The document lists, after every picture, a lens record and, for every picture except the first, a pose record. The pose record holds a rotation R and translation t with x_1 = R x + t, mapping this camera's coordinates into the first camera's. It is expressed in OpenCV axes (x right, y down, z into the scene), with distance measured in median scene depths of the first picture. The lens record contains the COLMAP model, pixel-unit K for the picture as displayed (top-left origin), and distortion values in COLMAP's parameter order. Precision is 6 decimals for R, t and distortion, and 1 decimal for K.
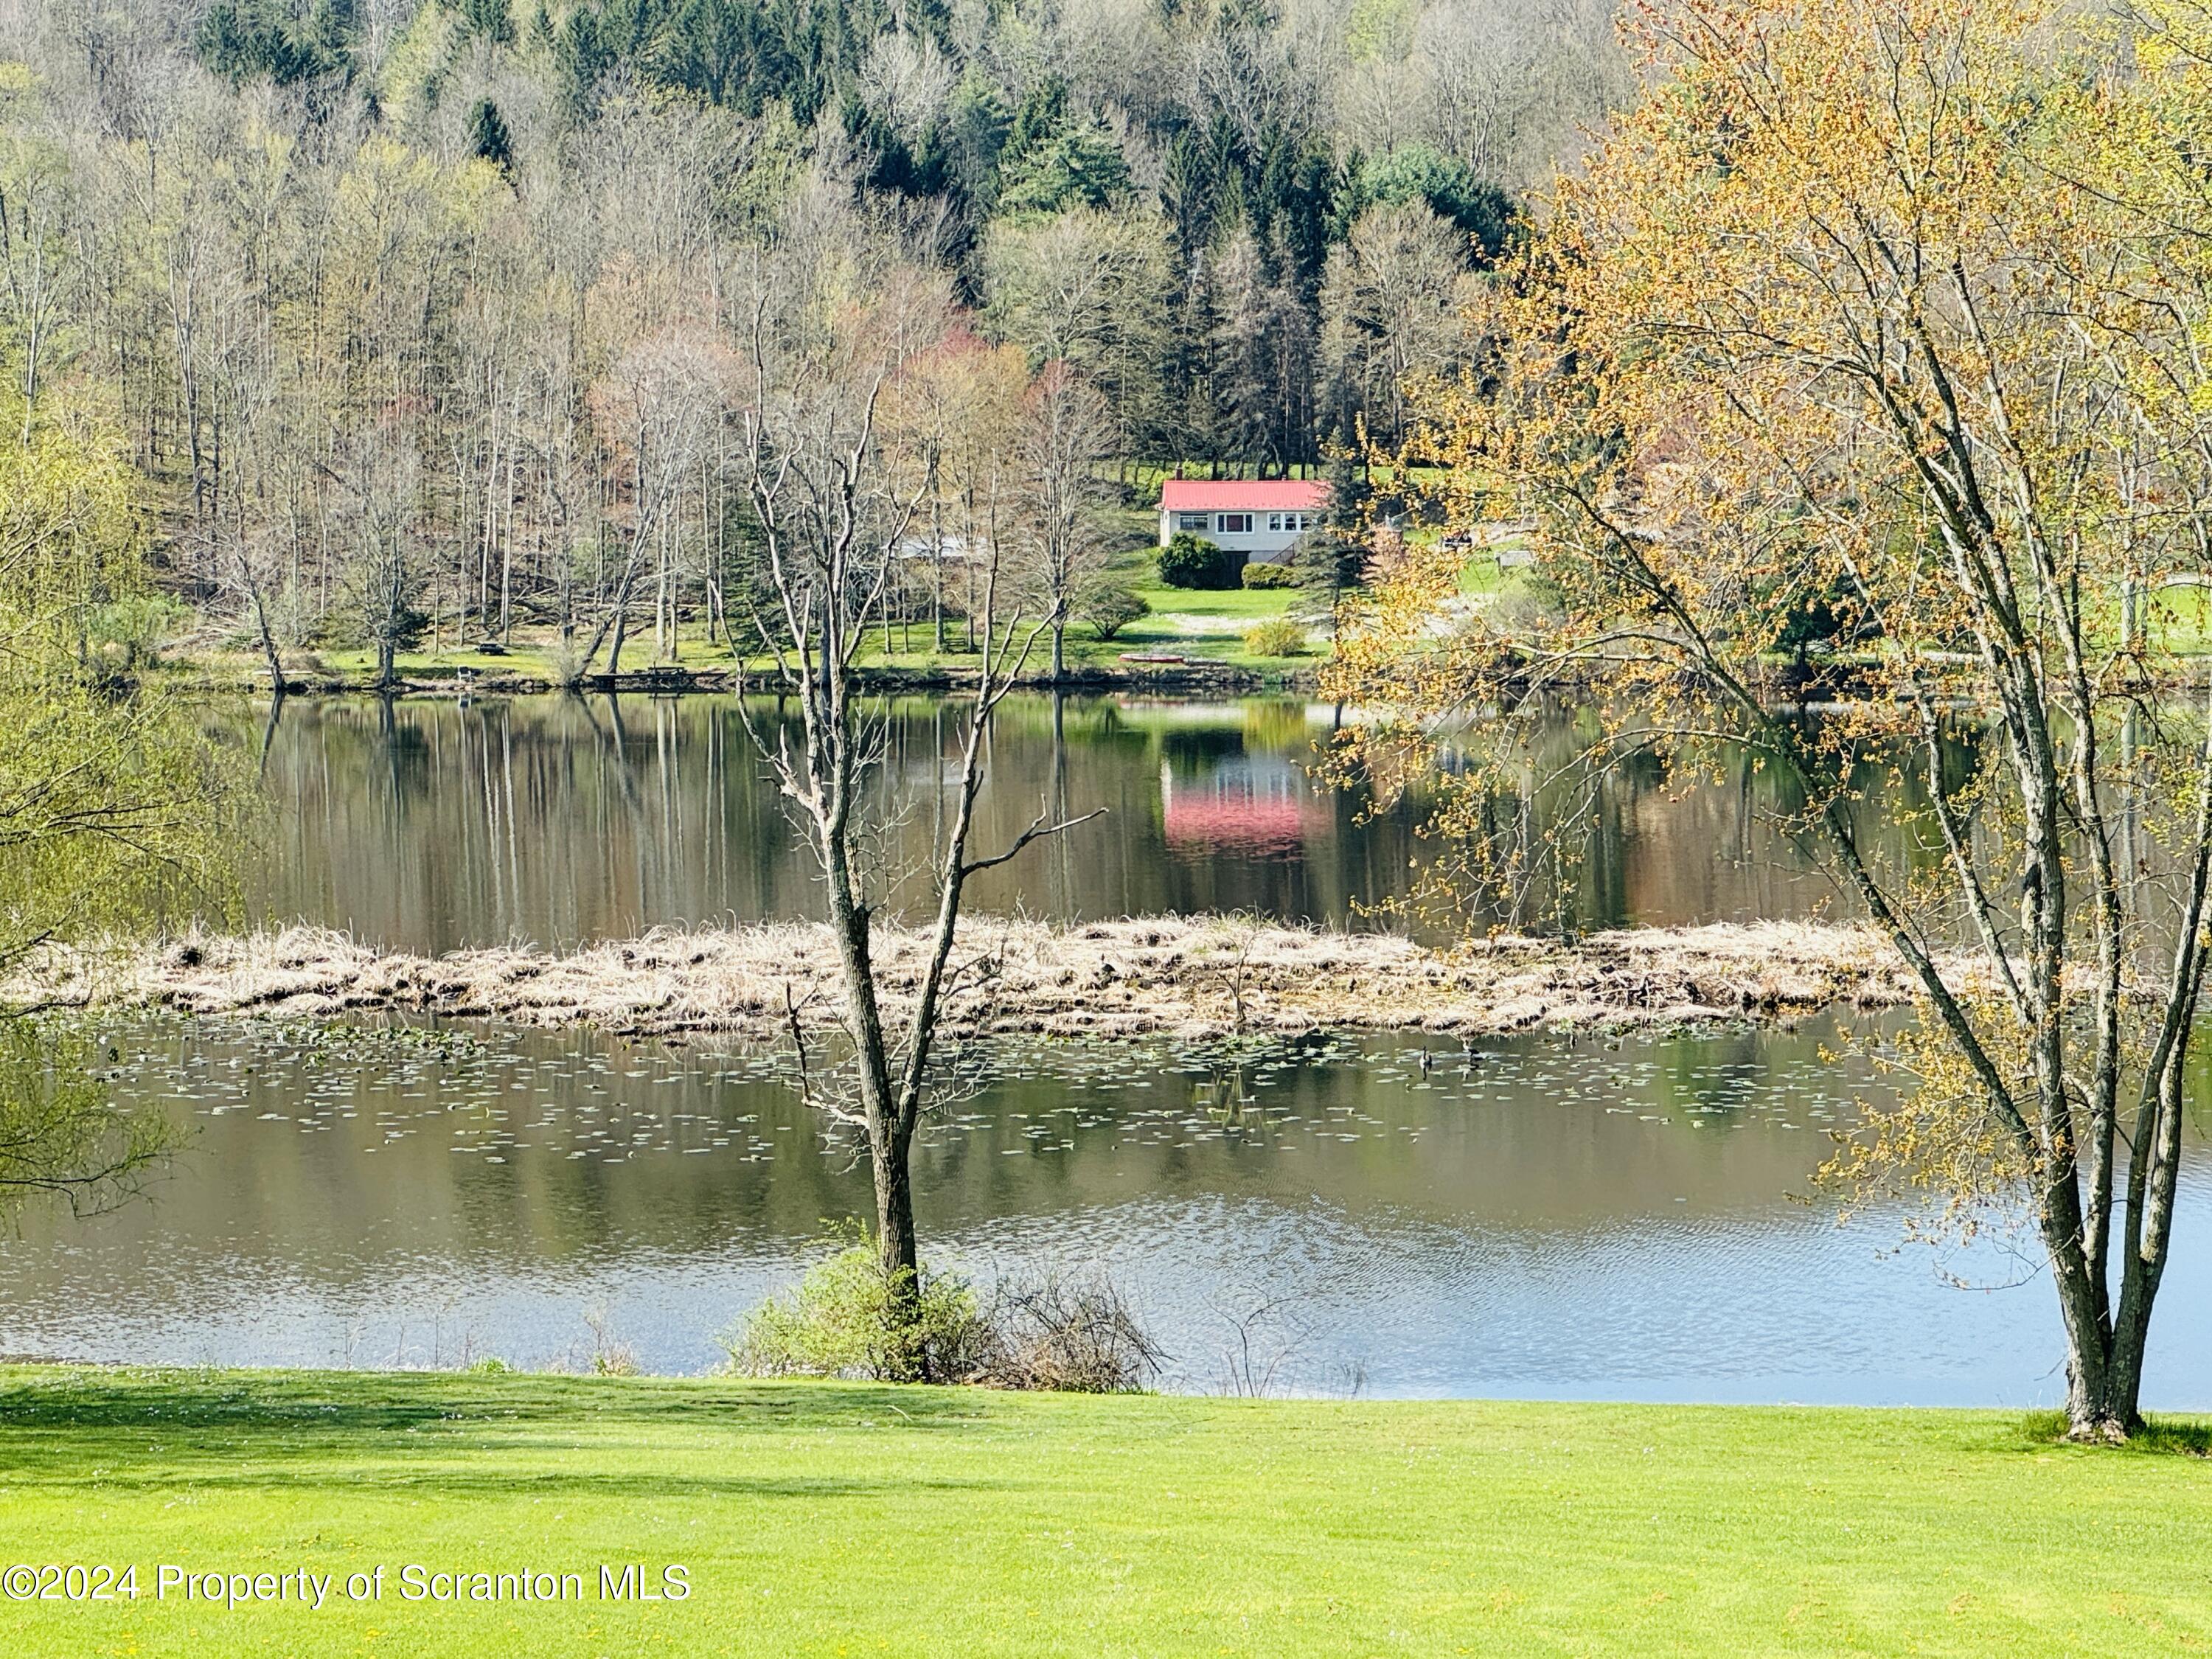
lens RADIAL K [[6761.5, 0, 1106.0], [0, 6761.5, 829.5], [0, 0, 1]] dist [-0.523198, 12.627328]
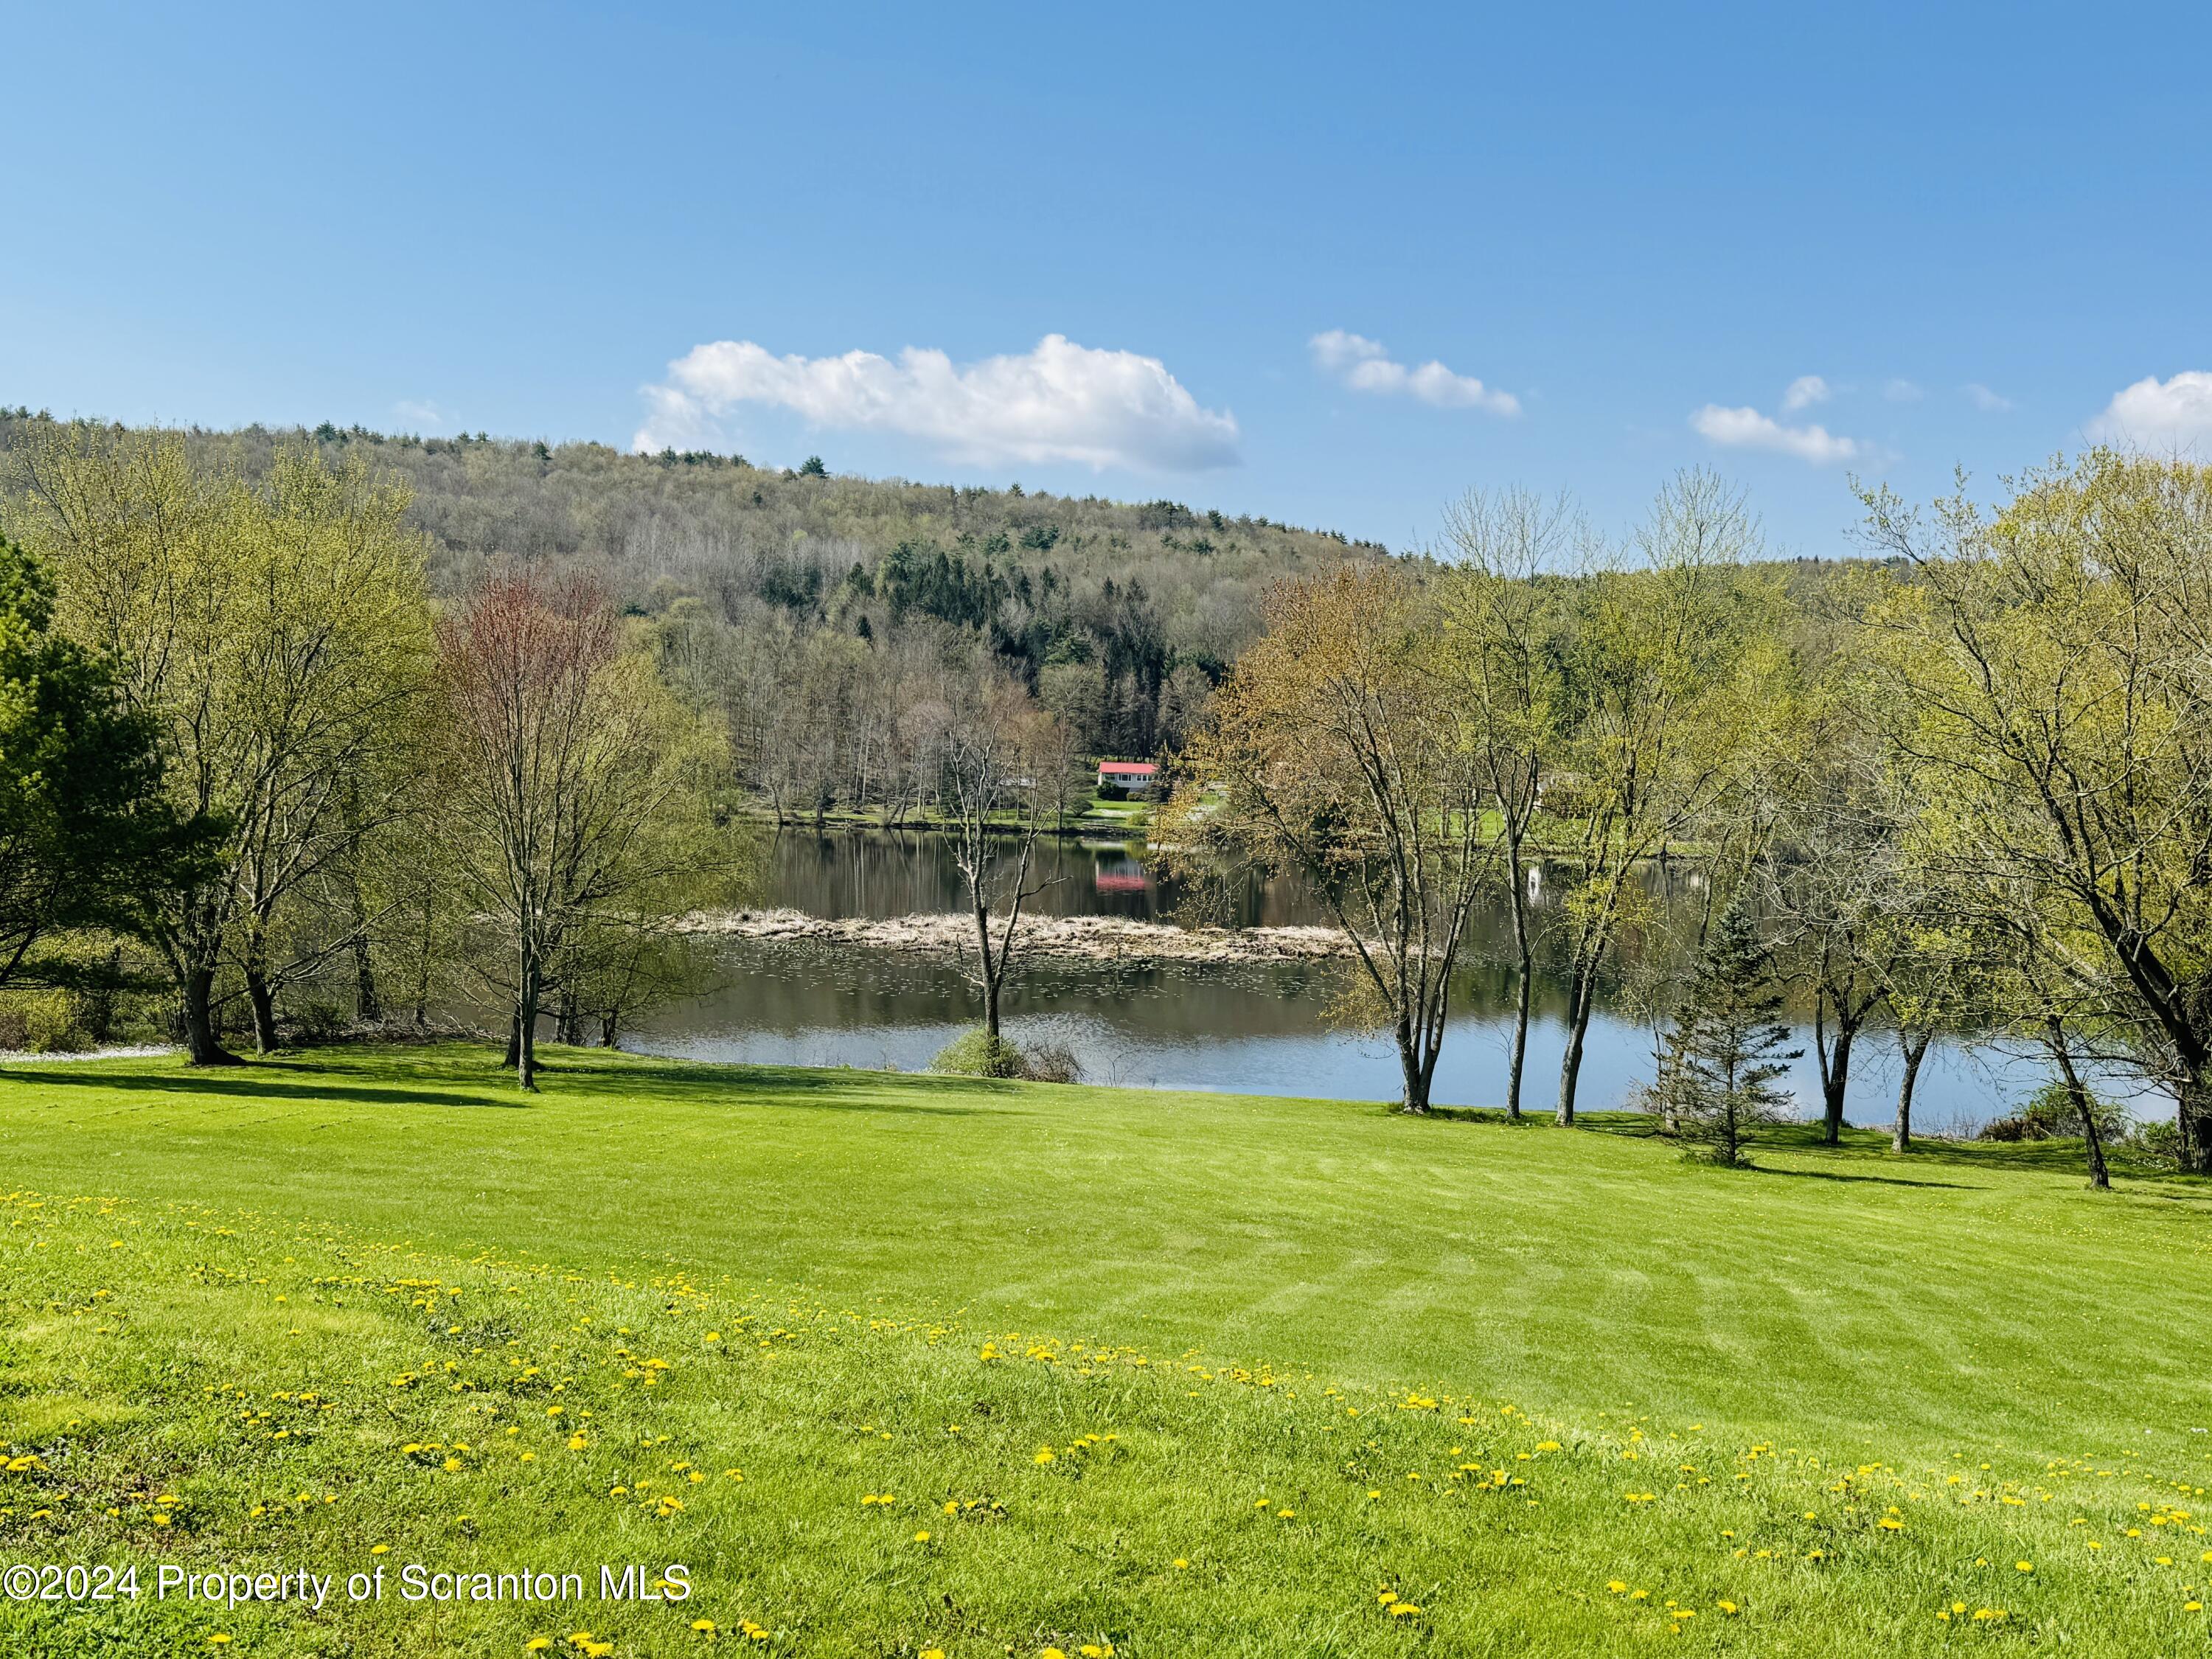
lens RADIAL K [[2405.2, 0, 1090.2], [0, 2405.2, 840.3], [0, 0, 1]] dist [0.121776, 0.002677]
pose [[0.999265, 0.037944, 0.005535, 0.000636], [-0.037834, 0.999109, -0.018724, 0.000152], [-0.006240, 0.018500, 0.999809, -0.004331]]
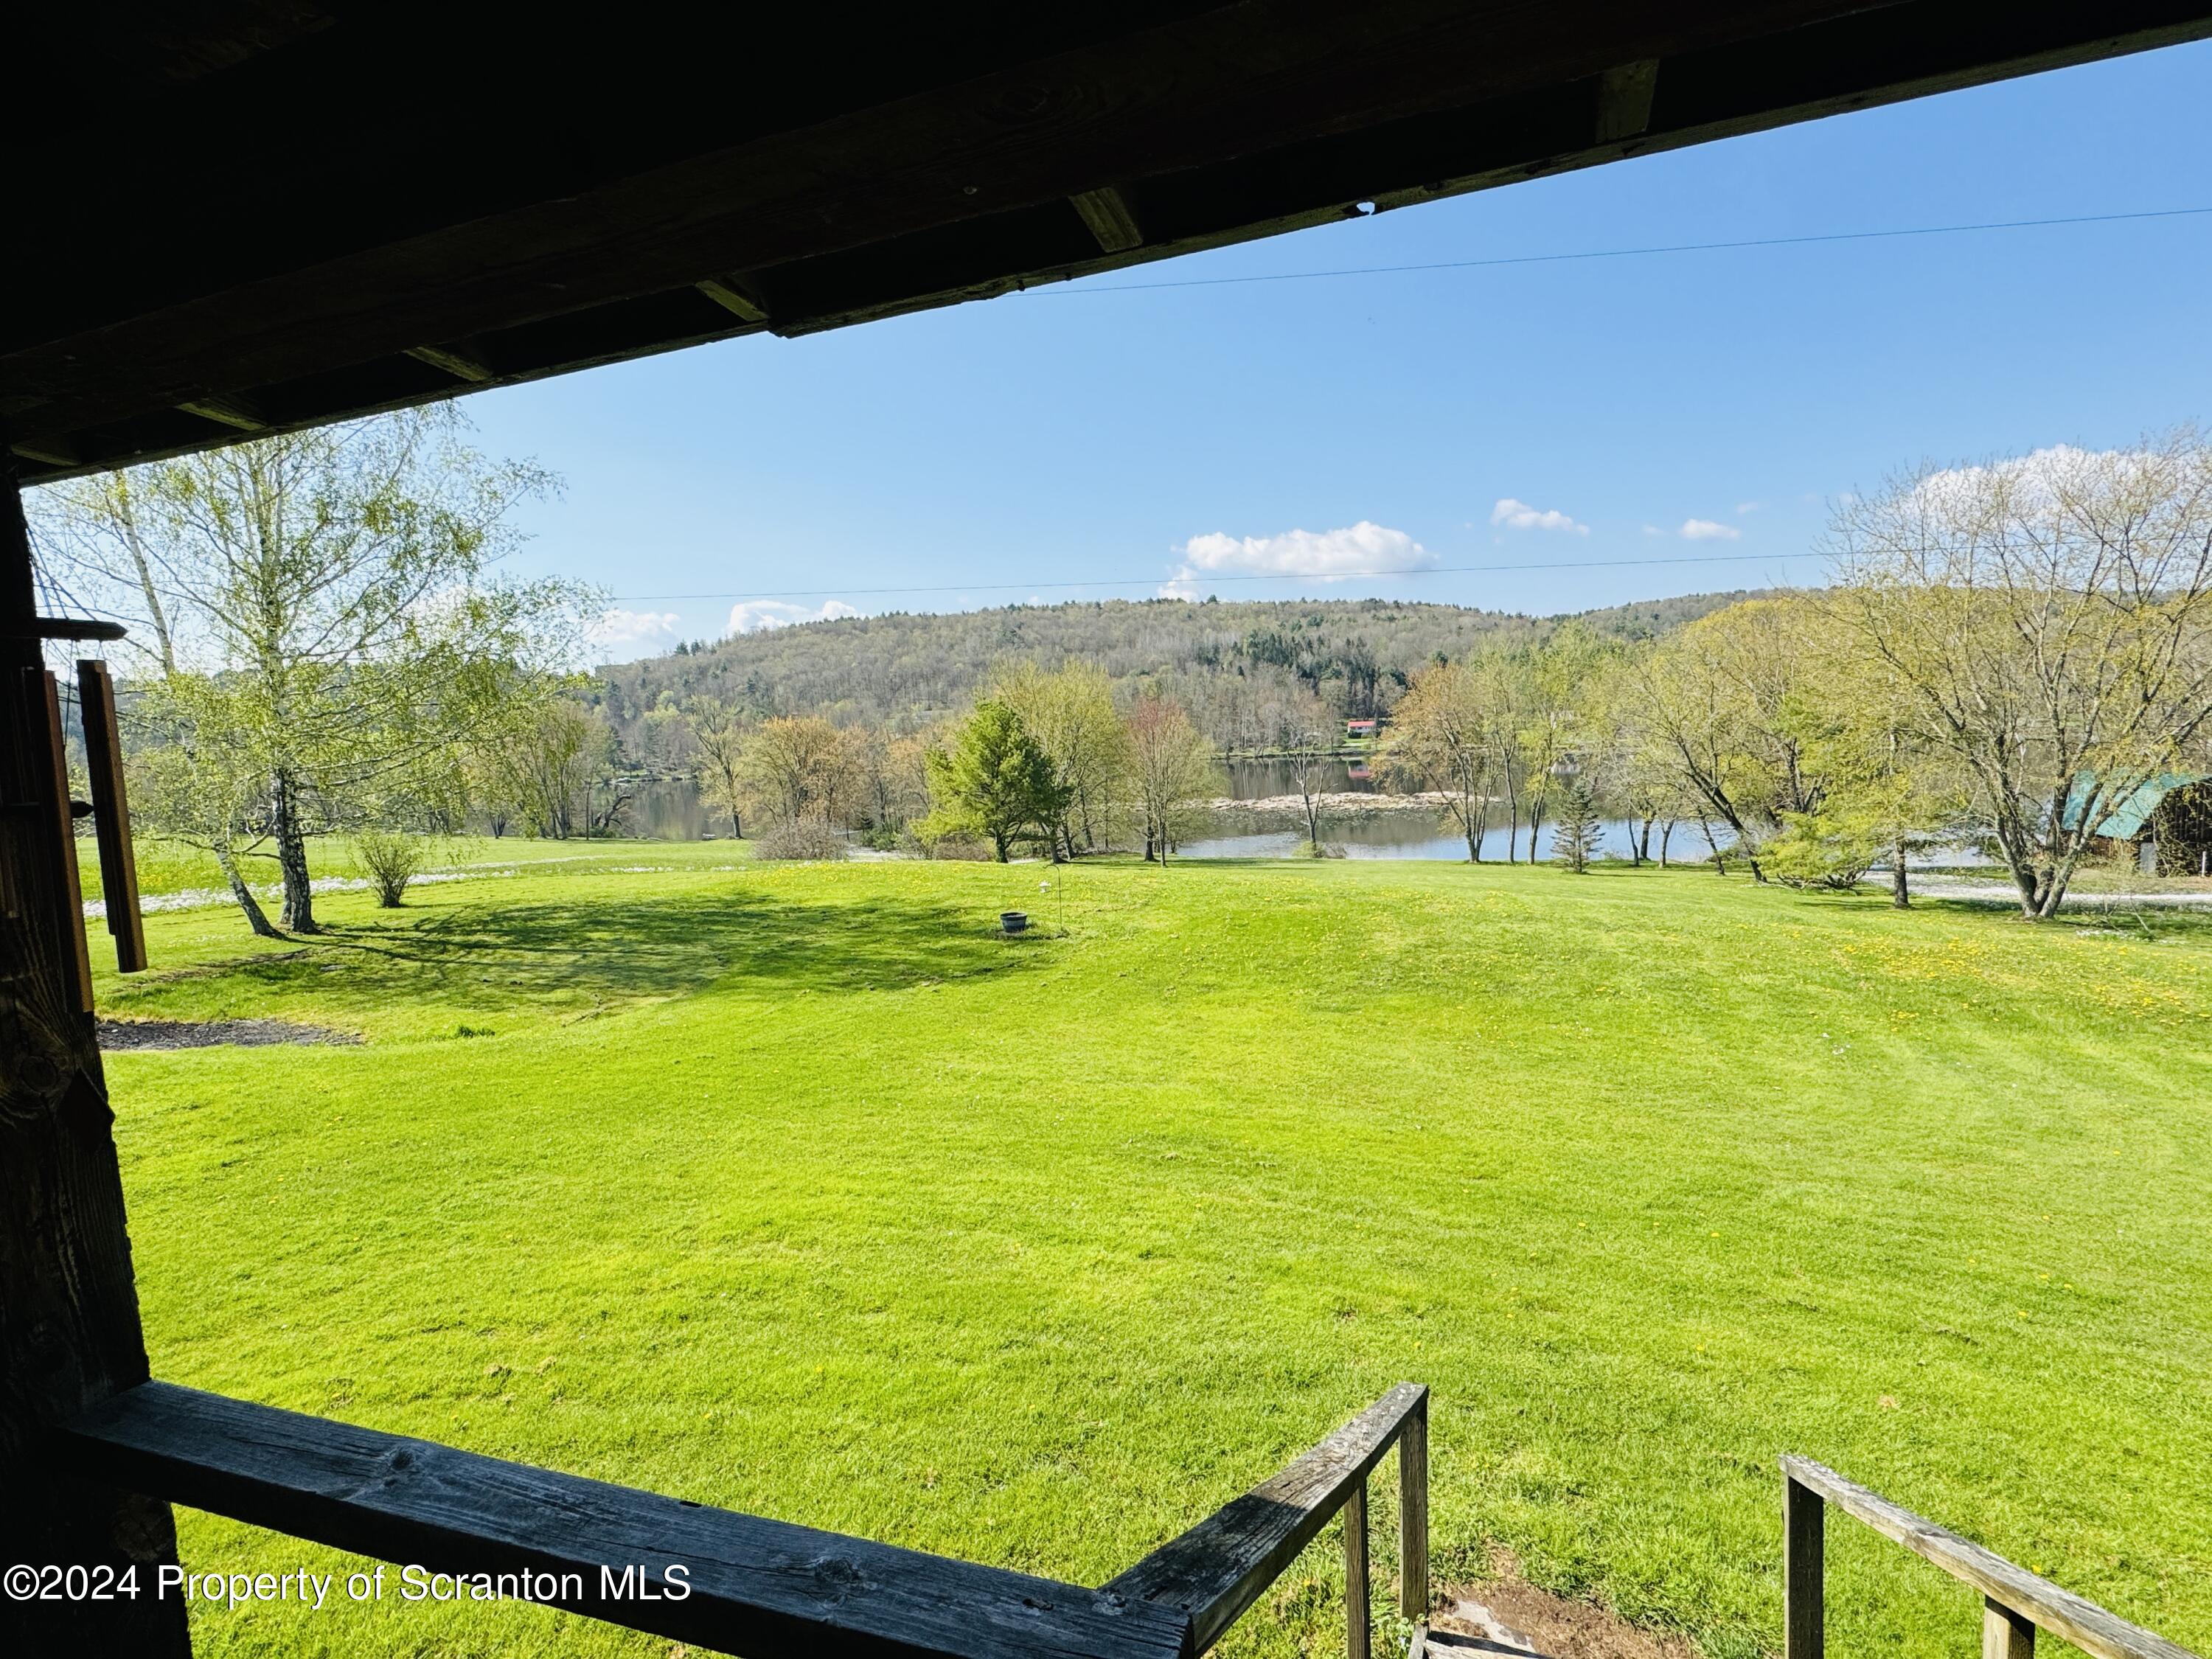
lens RADIAL K [[1055.0, 0, 1100.0], [0, 1055.0, 833.8], [0, 0, 1]] dist [-0.003706, -0.000121]
pose [[0.974885, -0.013182, -0.222319, -0.000310], [0.024893, 0.998441, 0.049957, -0.005961], [0.221314, -0.054236, 0.973693, -0.112140]]
